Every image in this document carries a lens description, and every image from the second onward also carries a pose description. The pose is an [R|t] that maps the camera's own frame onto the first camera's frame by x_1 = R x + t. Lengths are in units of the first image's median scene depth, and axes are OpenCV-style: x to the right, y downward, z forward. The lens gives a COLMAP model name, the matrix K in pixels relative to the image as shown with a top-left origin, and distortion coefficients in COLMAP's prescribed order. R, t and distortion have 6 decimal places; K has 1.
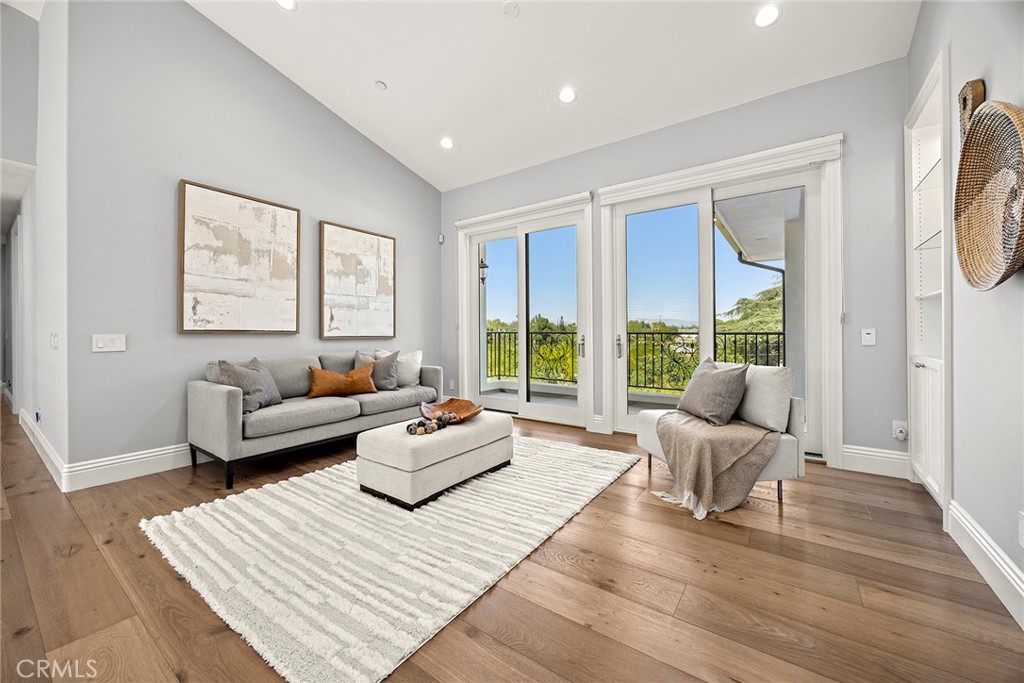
lens RADIAL K [[399.7, 0, 505.7], [0, 399.7, 336.1], [0, 0, 1]] dist [-0.003294, -0.000242]
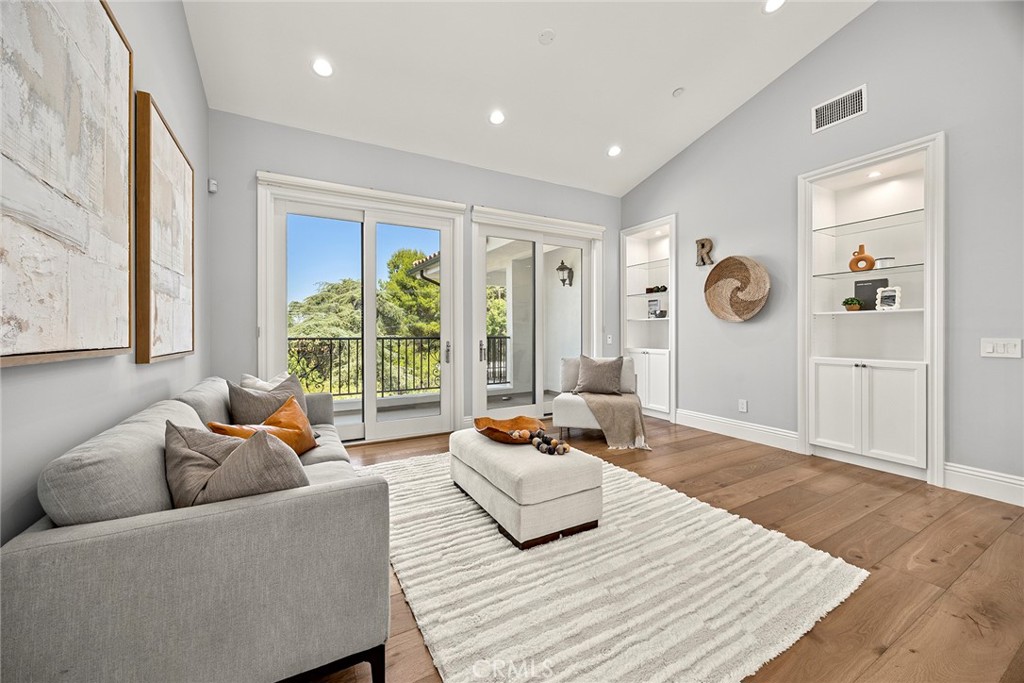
lens RADIAL K [[399.7, 0, 515.6], [0, 399.7, 335.0], [0, 0, 1]] dist [-0.003294, -0.000242]
pose [[0.405659, -0.006213, 0.914003, -0.984107], [0.012905, 0.999916, 0.001069, -0.025381], [-0.913933, 0.011362, 0.405705, 0.641817]]
